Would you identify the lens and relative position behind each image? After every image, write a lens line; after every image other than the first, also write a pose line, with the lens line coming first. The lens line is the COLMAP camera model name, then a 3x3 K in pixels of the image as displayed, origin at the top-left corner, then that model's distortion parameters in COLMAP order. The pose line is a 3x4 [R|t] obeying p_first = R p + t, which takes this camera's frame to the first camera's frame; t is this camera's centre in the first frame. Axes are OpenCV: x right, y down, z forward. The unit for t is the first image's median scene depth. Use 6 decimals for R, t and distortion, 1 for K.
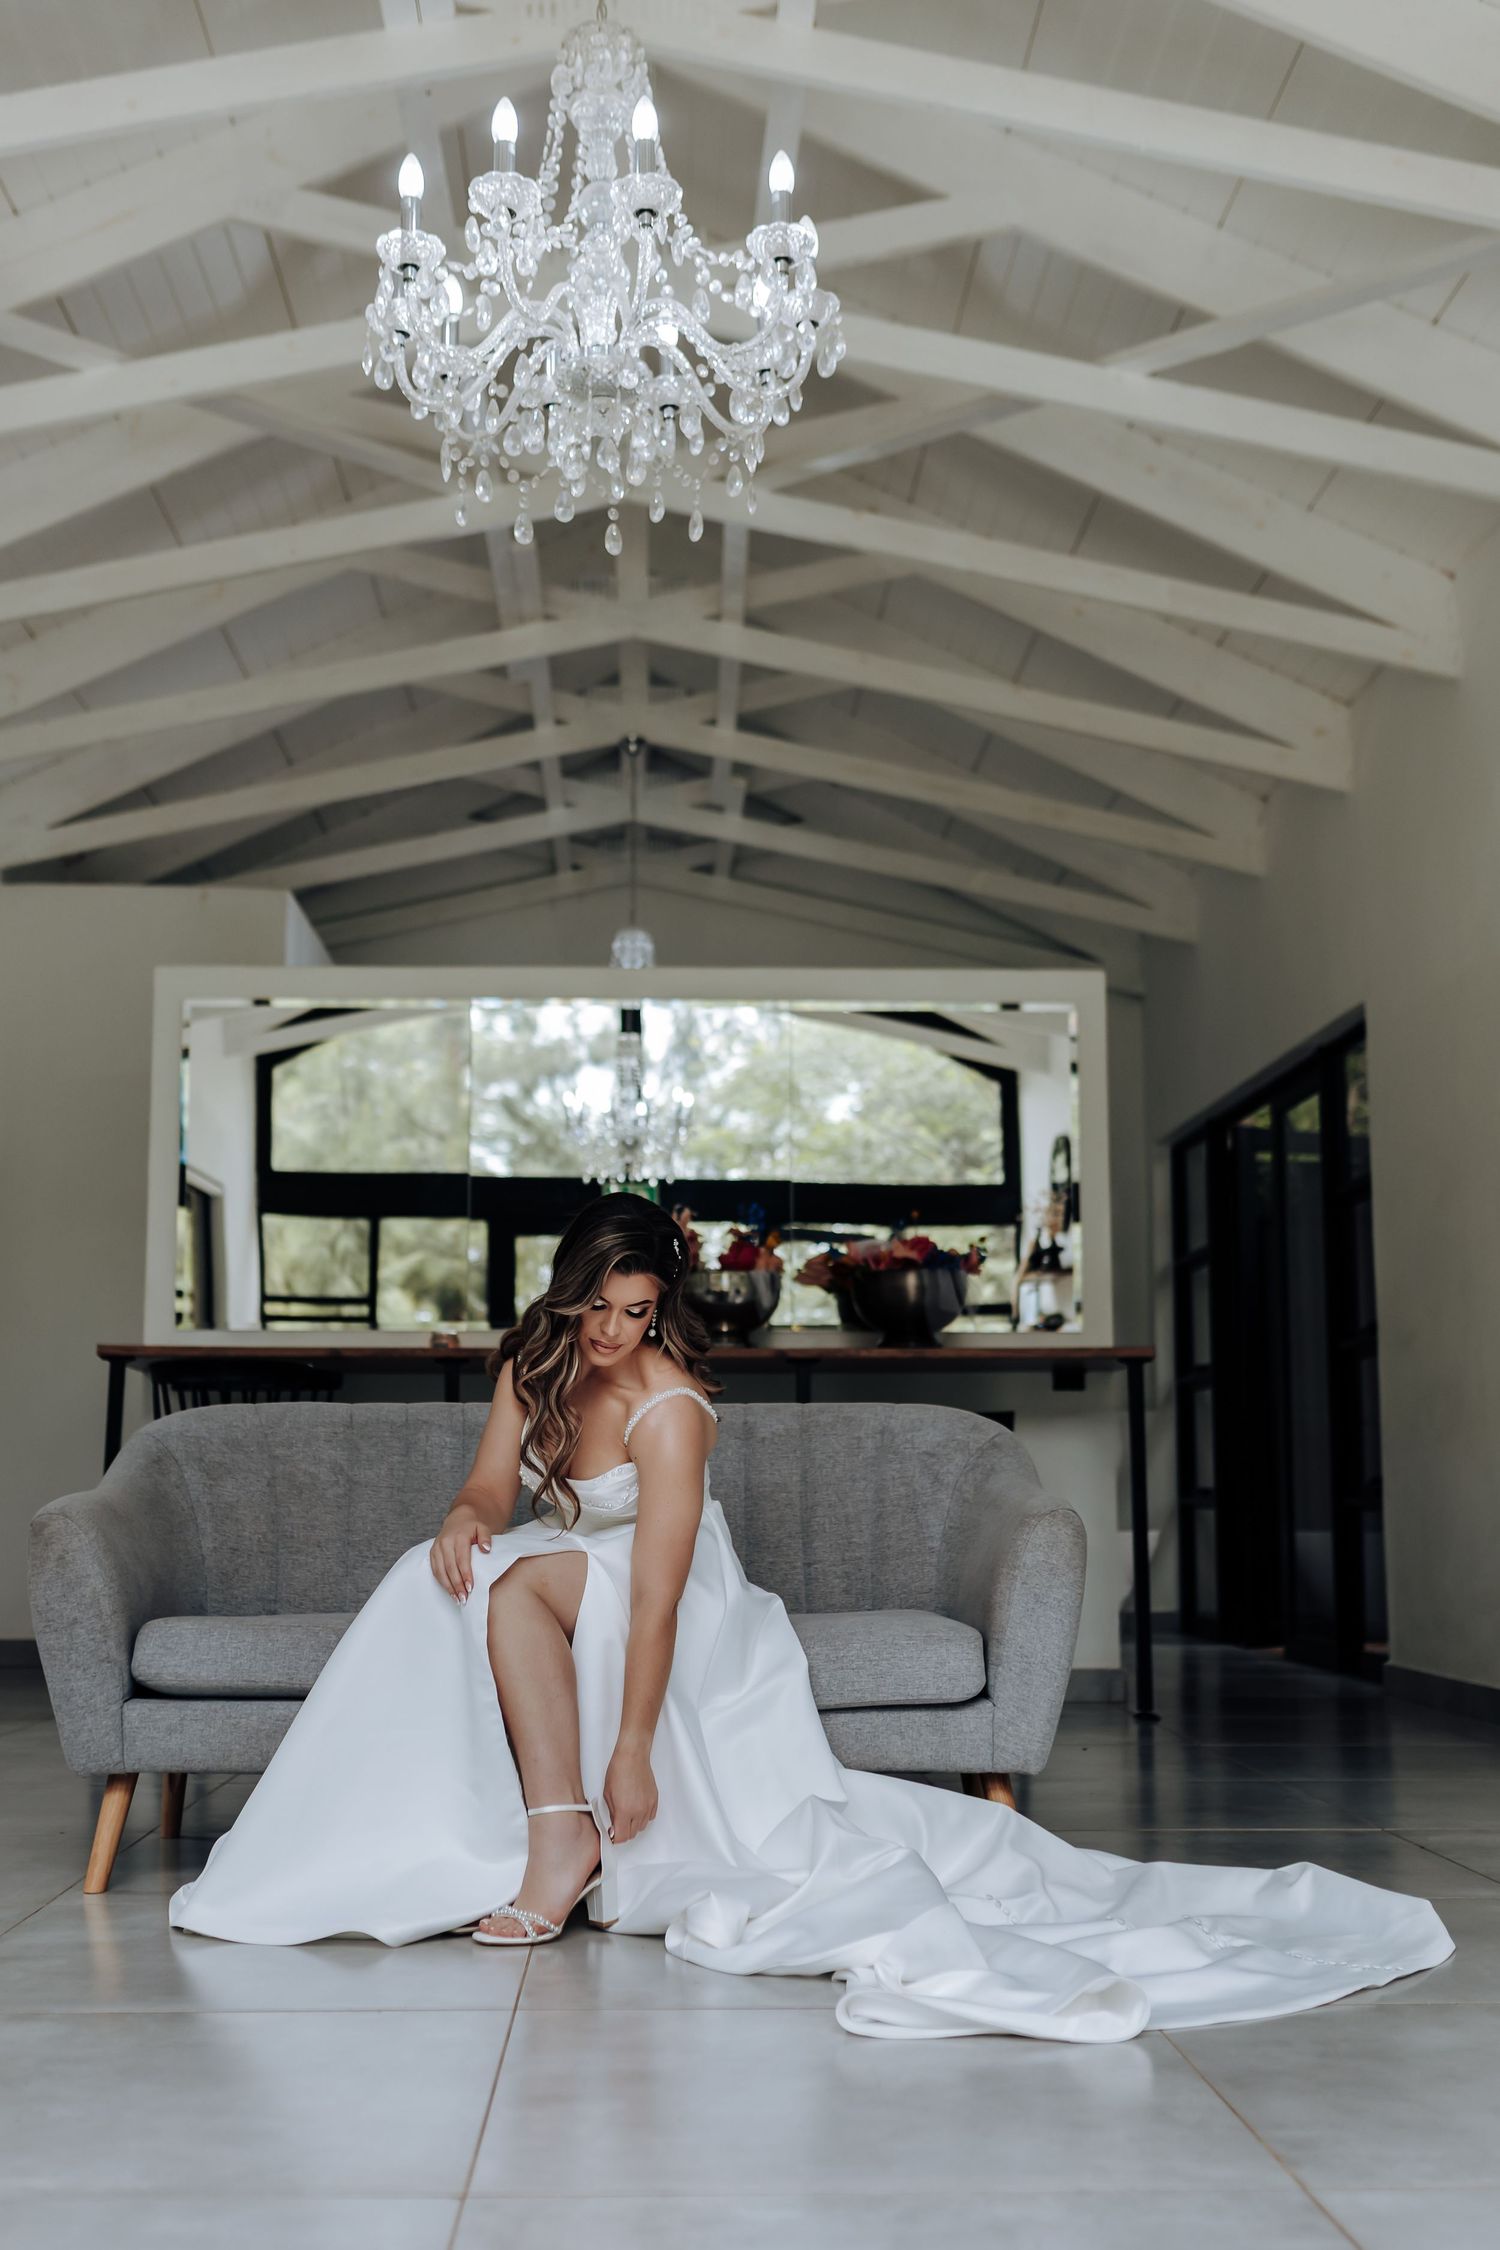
lens RADIAL K [[2573.4, 0, 700.2], [0, 2573.4, 1138.4], [0, 0, 1]] dist [0.025763, 0.000000]
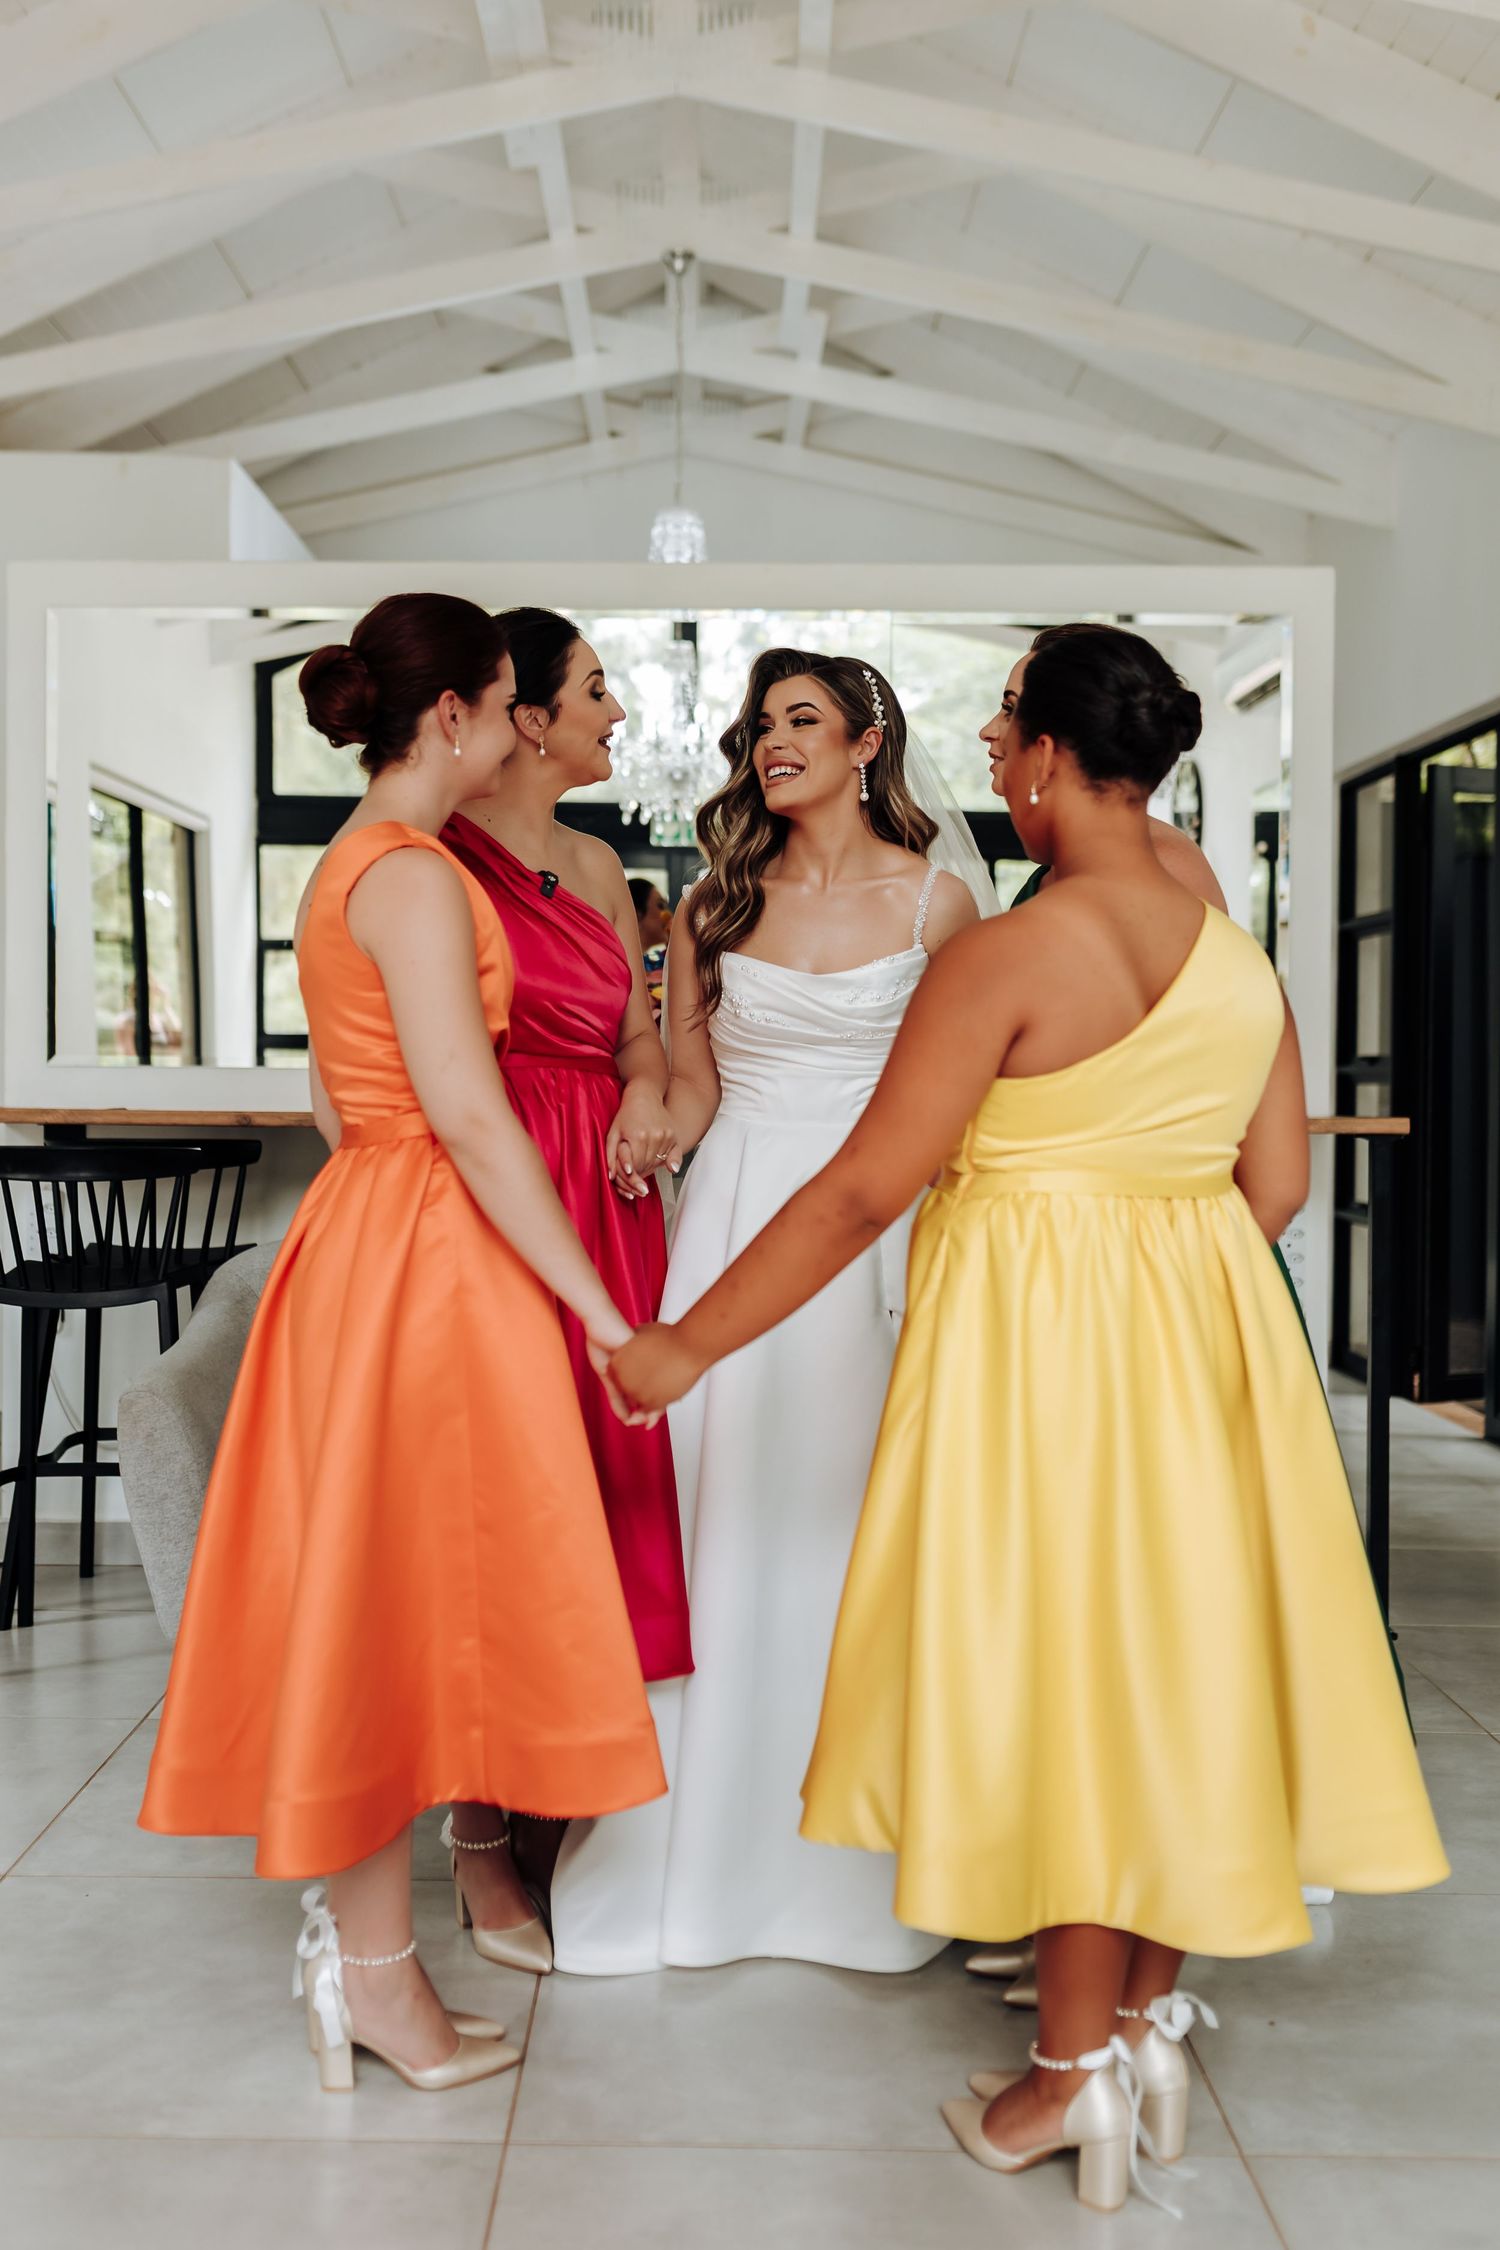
lens RADIAL K [[2573.4, 0, 703.0], [0, 2573.4, 1117.0], [0, 0, 1]] dist [0.025763, 0.000000]
pose [[0.999739, 0.006157, -0.022001, -0.000747], [-0.002822, 0.988911, 0.148480, -0.018731], [0.022671, -0.148379, 0.988671, 0.241008]]
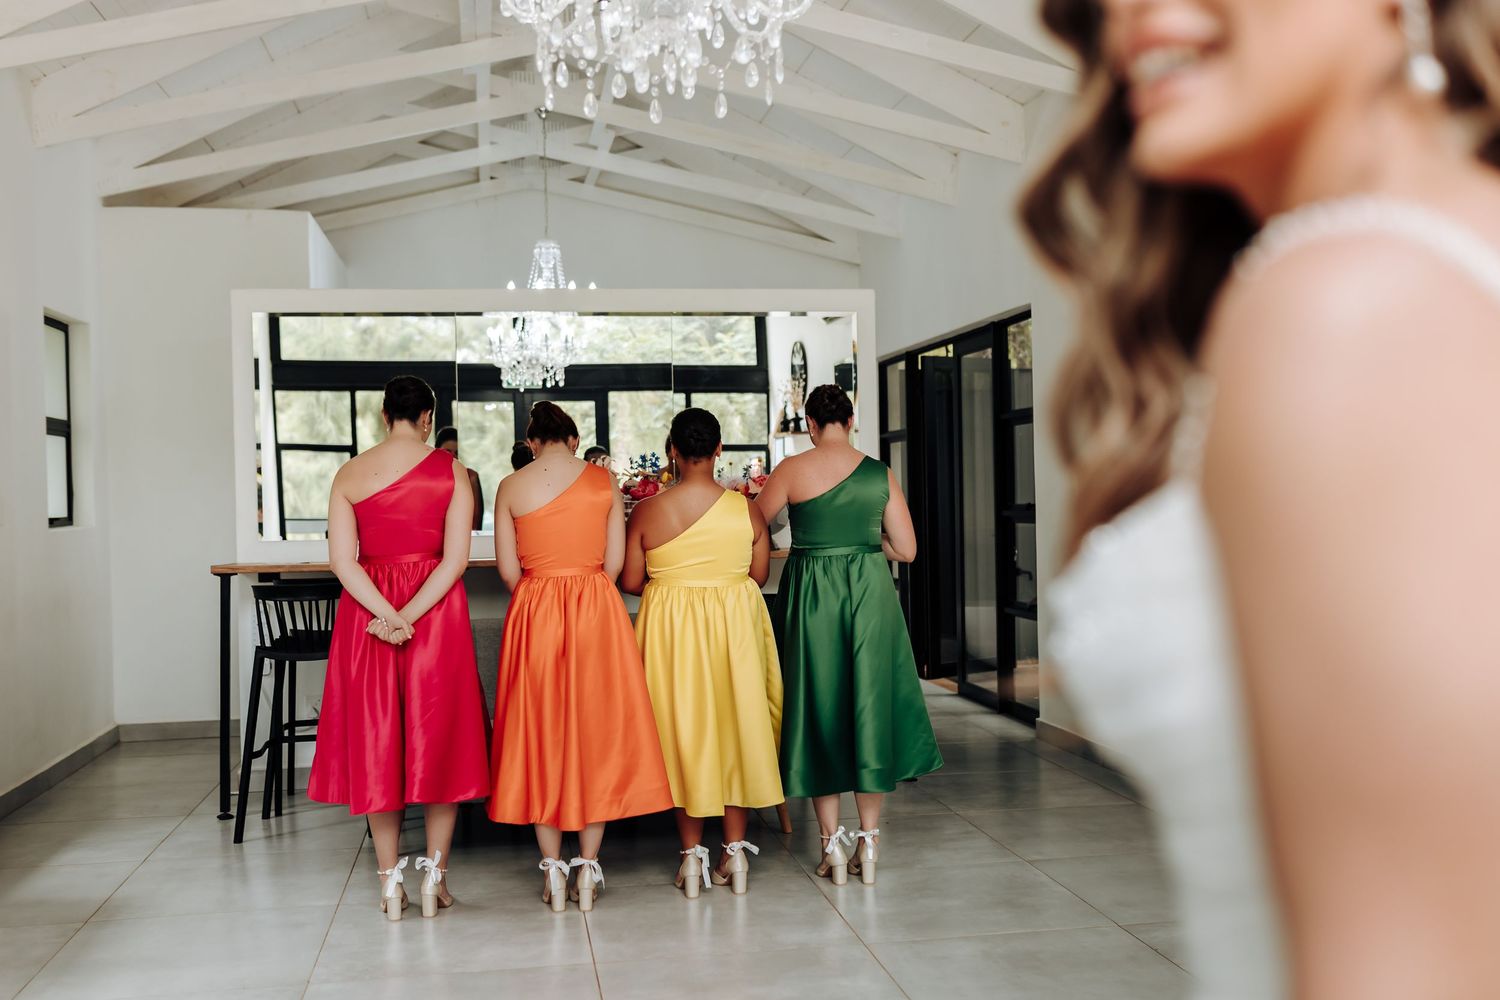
lens RADIAL K [[1555.5, 0, 762.5], [0, 1555.5, 523.9], [0, 0, 1]] dist [0.006808, 0.000000]
pose [[0.988804, -0.023240, 0.147399, -0.044137], [0.000497, 0.988306, 0.152485, -0.063110], [-0.149219, -0.150704, 0.977252, 0.079648]]
